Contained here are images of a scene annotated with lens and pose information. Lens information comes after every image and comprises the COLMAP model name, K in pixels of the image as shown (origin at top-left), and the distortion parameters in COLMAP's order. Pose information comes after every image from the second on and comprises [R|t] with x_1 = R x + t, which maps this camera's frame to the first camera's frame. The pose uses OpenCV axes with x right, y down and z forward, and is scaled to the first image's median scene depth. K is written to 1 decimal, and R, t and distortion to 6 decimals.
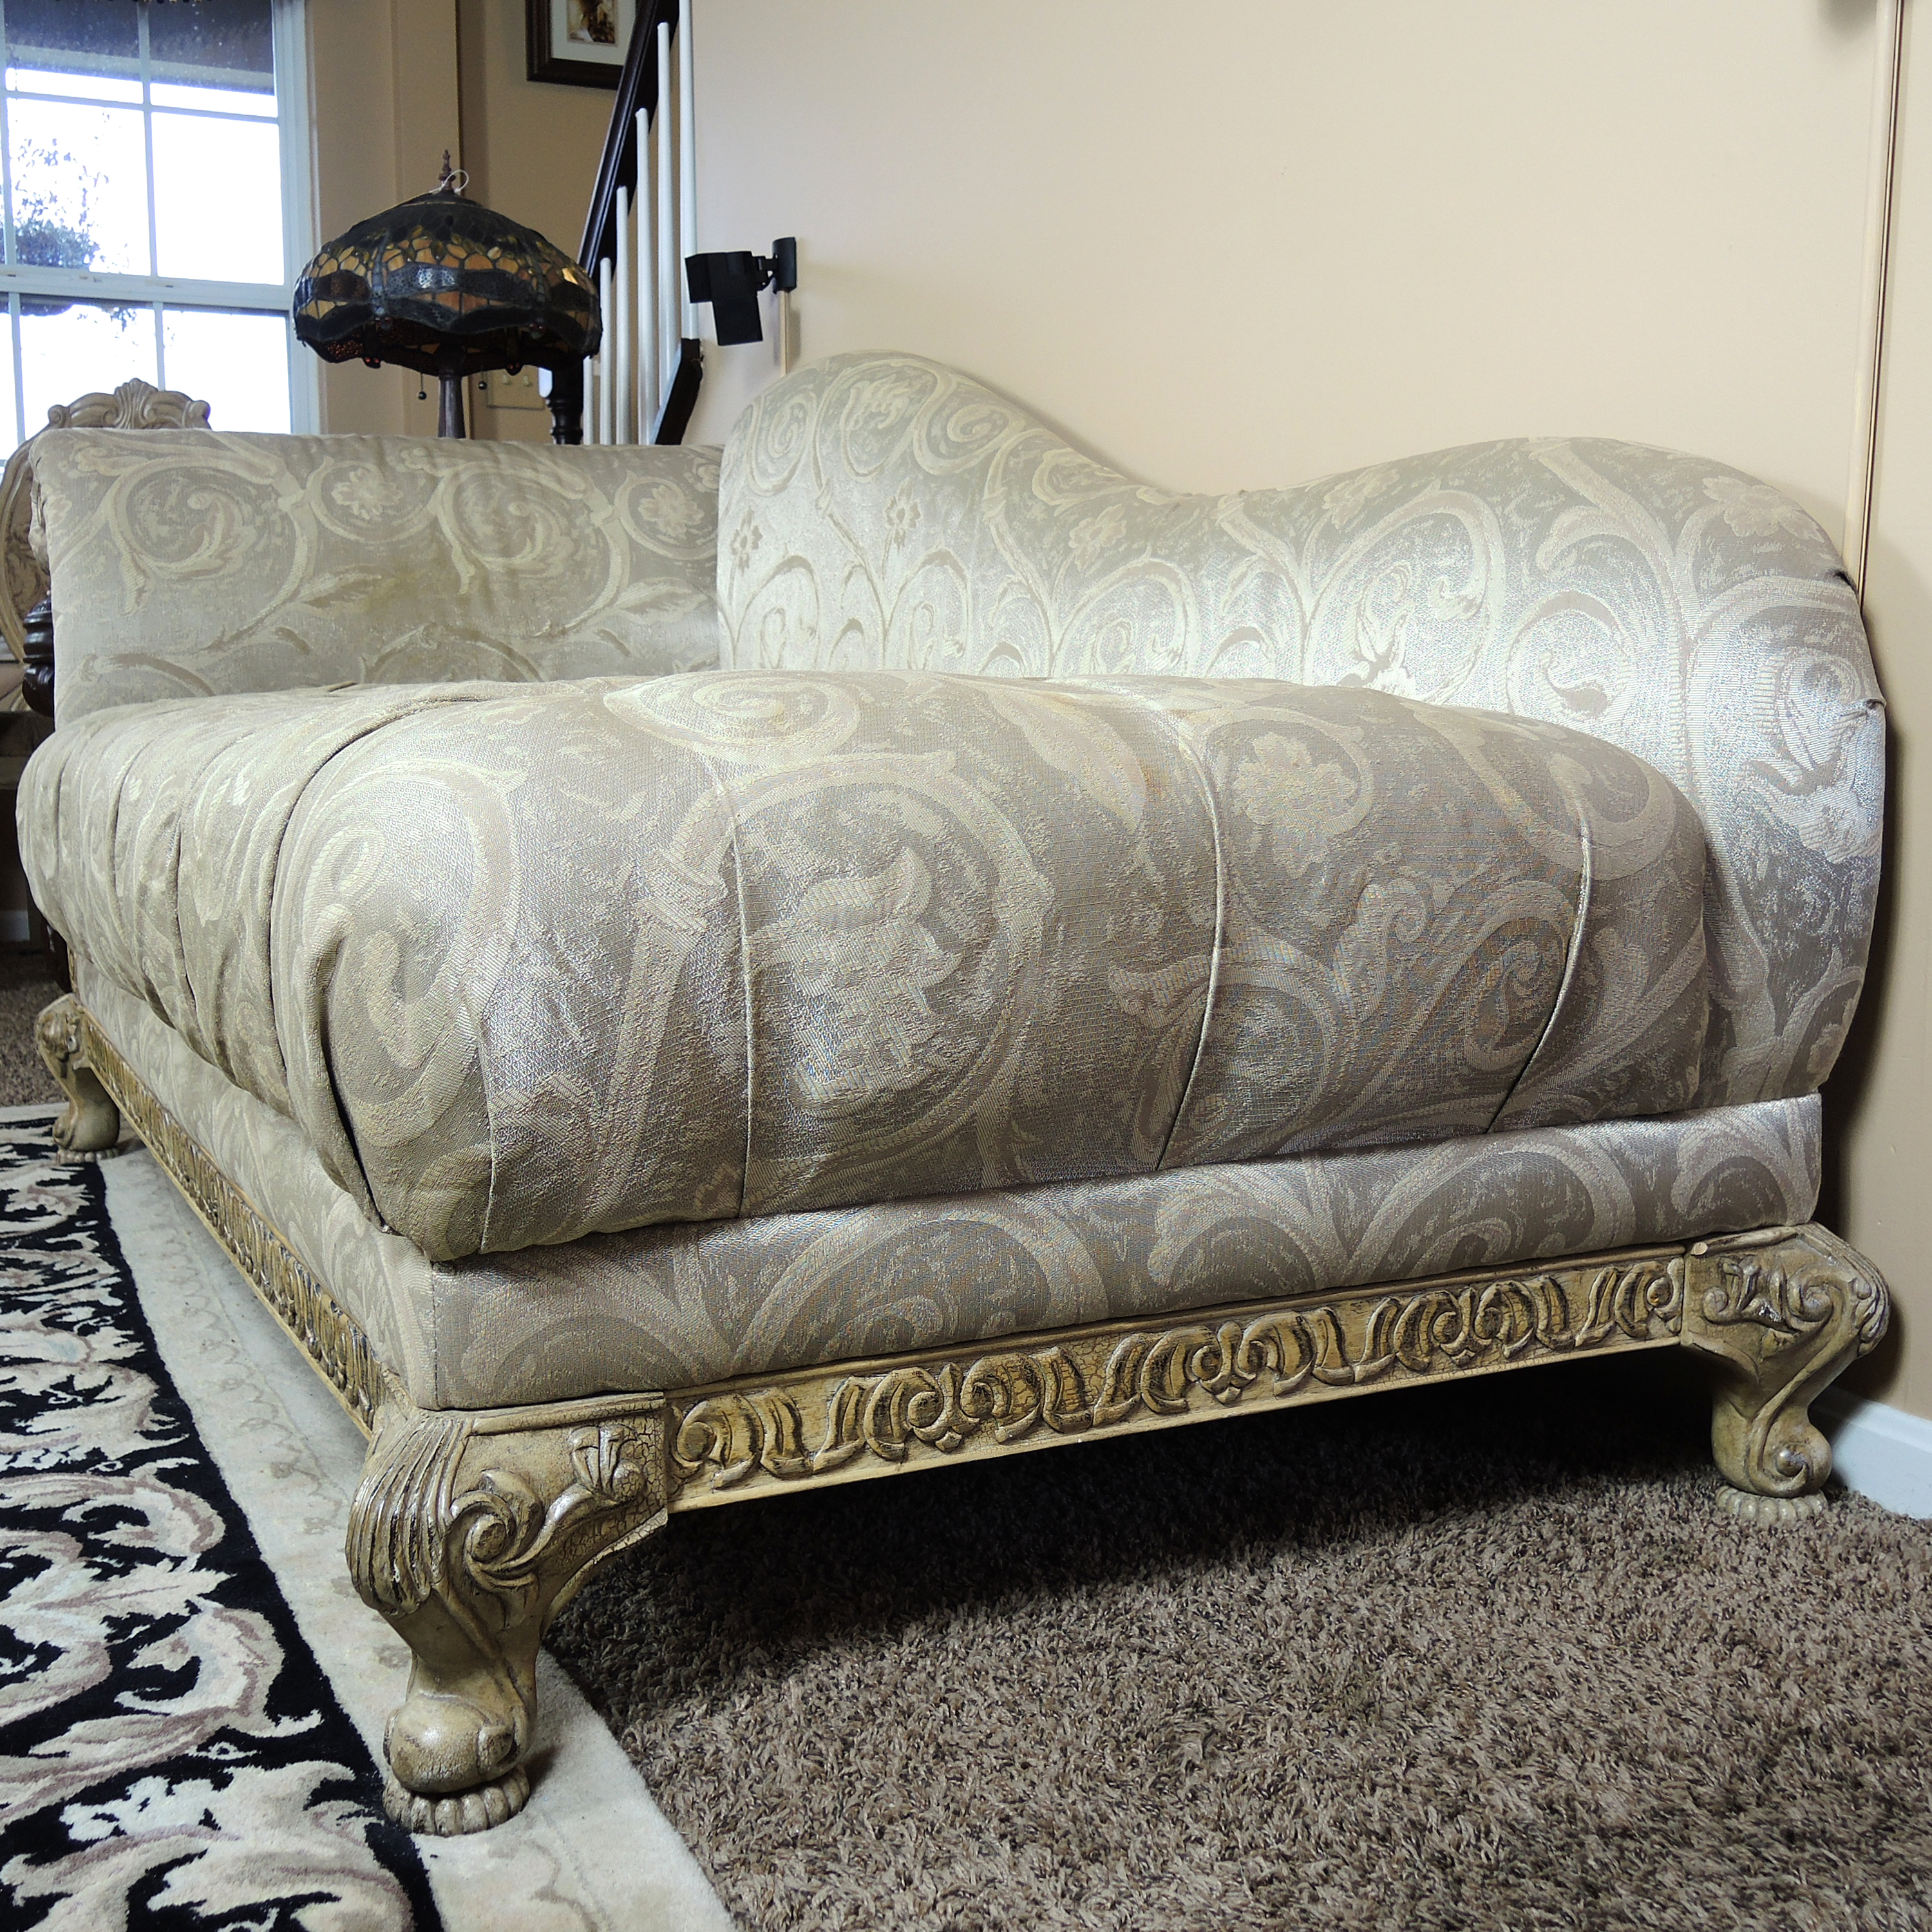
lens RADIAL K [[2226.9, 0, 973.7], [0, 2226.9, 1041.7], [0, 0, 1]] dist [-0.011596, -0.010080]
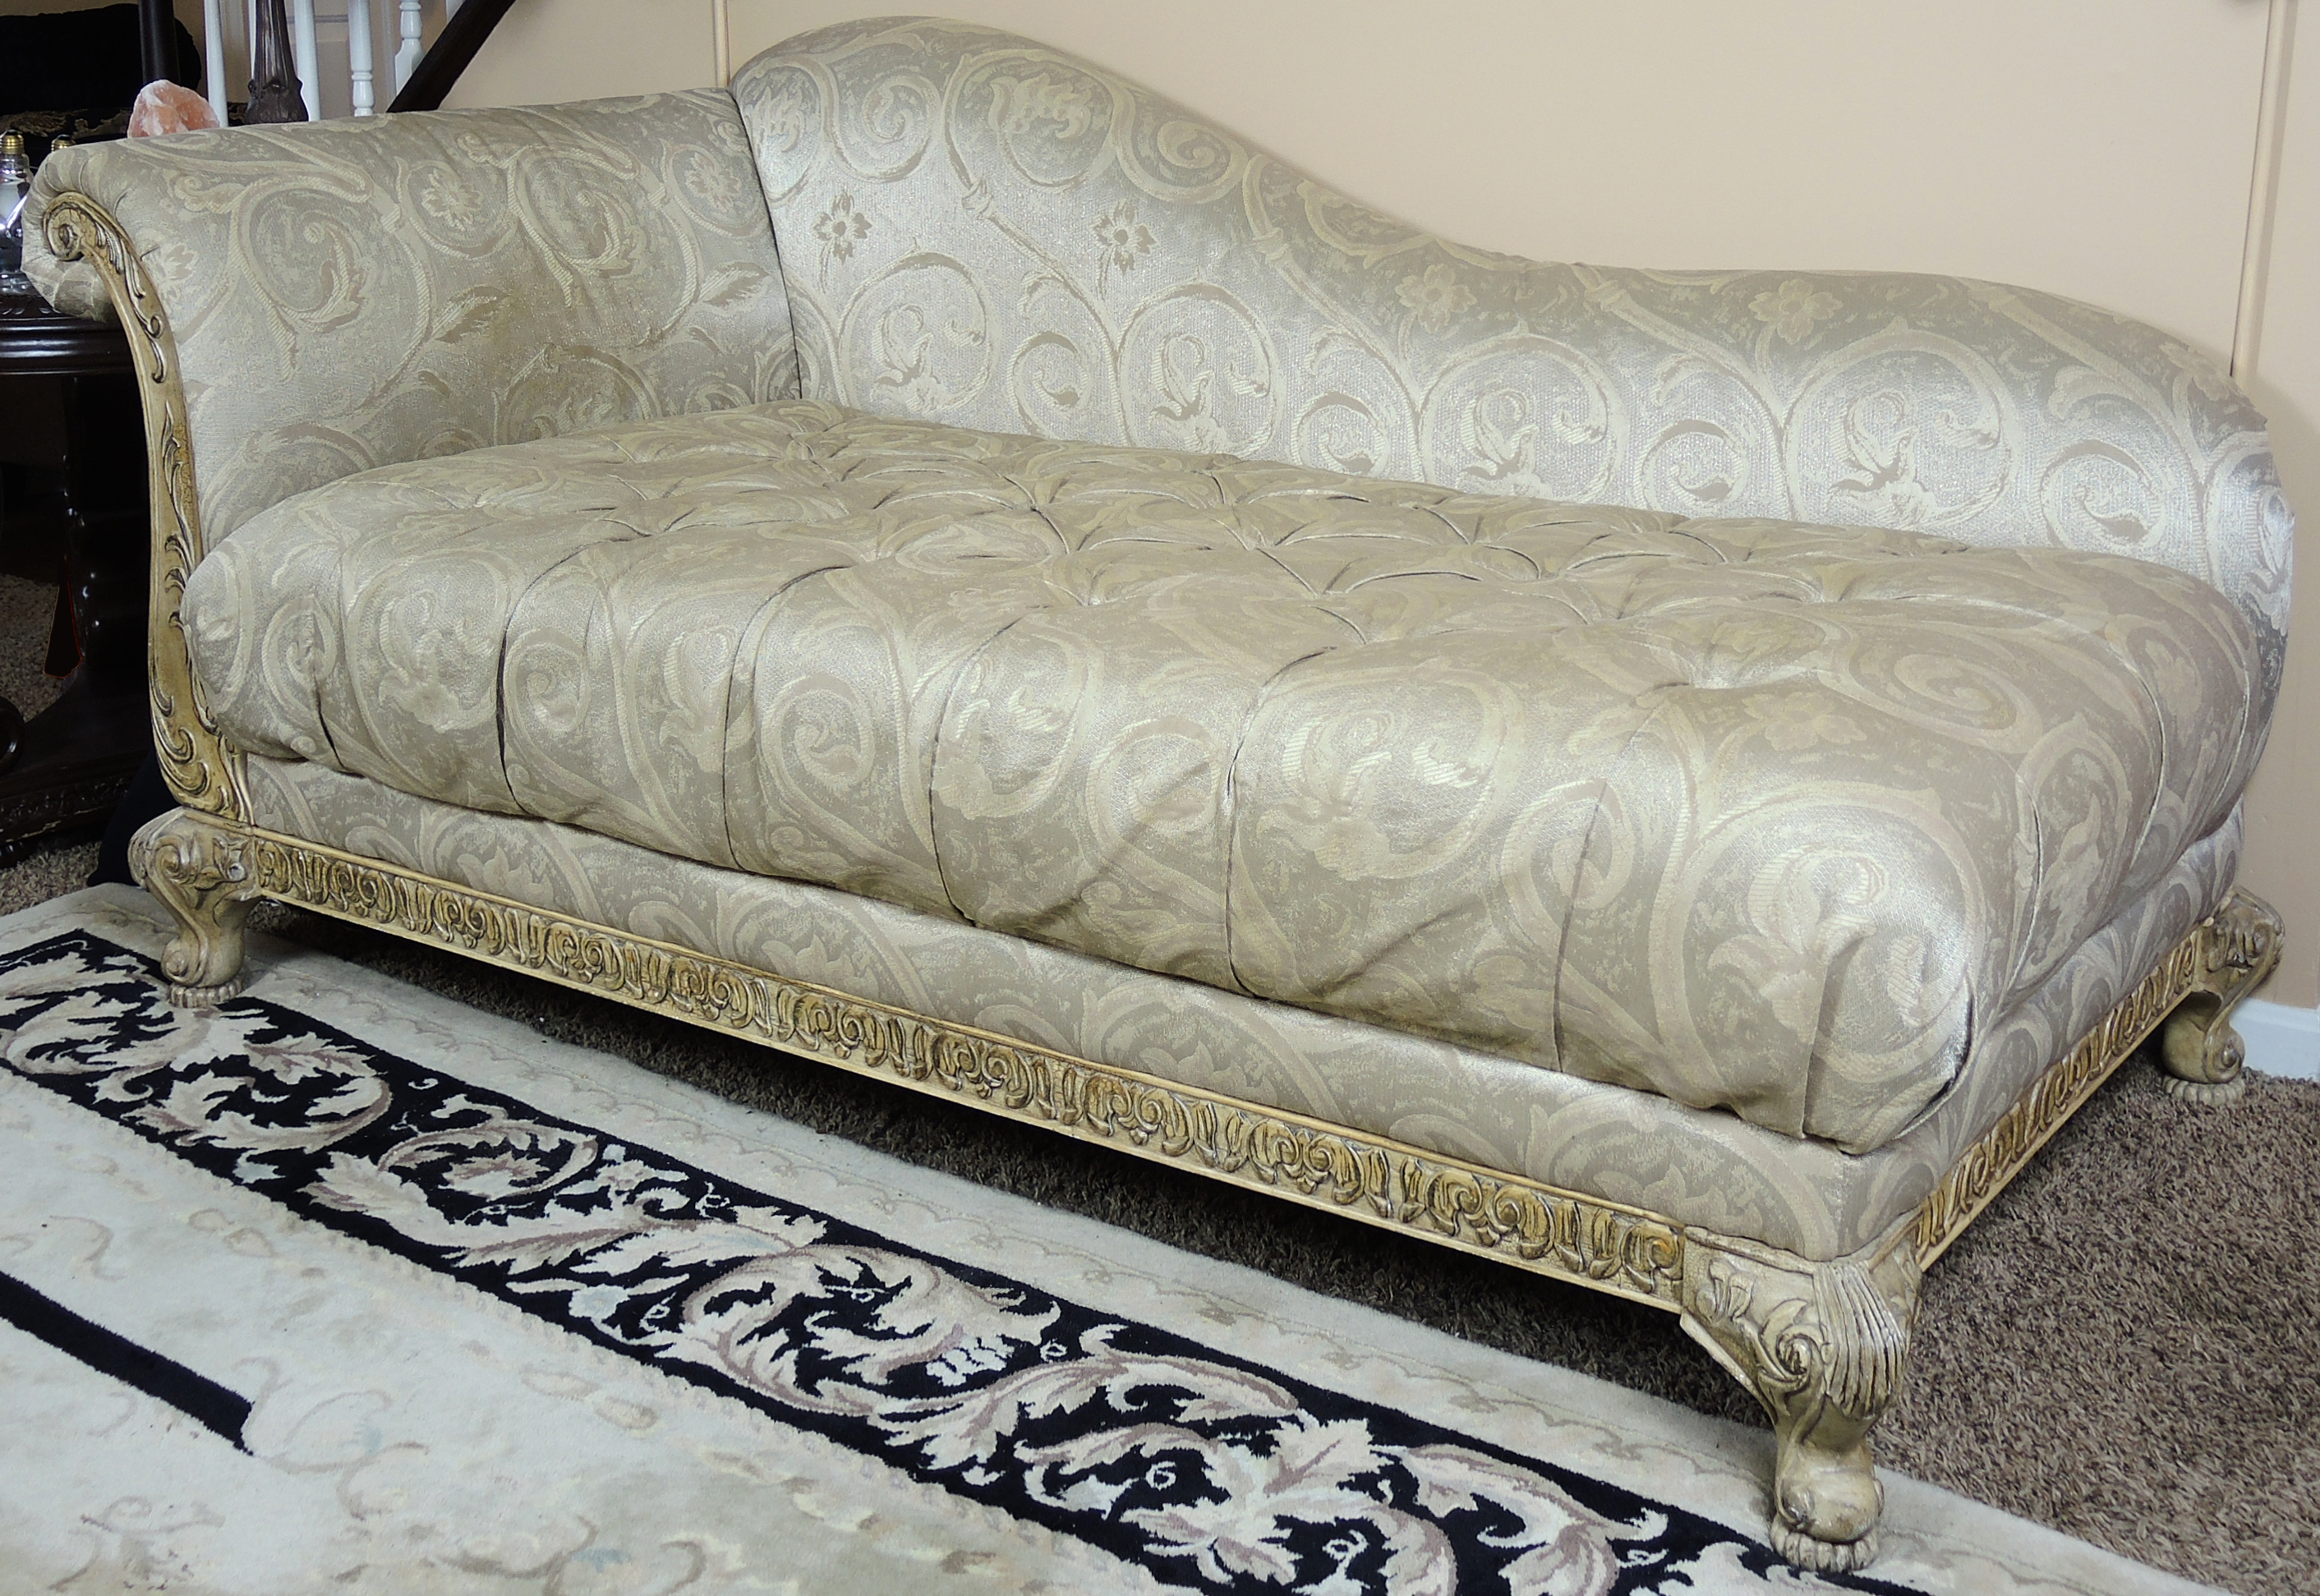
lens RADIAL K [[2715.6, 0, 1156.3], [0, 2715.6, 597.7], [0, 0, 1]] dist [0.000206, -0.028775]
pose [[0.883982, -0.112146, 0.453871, -0.816775], [0.077402, 0.992513, 0.094487, -0.260176], [-0.461069, -0.048394, 0.886043, -0.142285]]
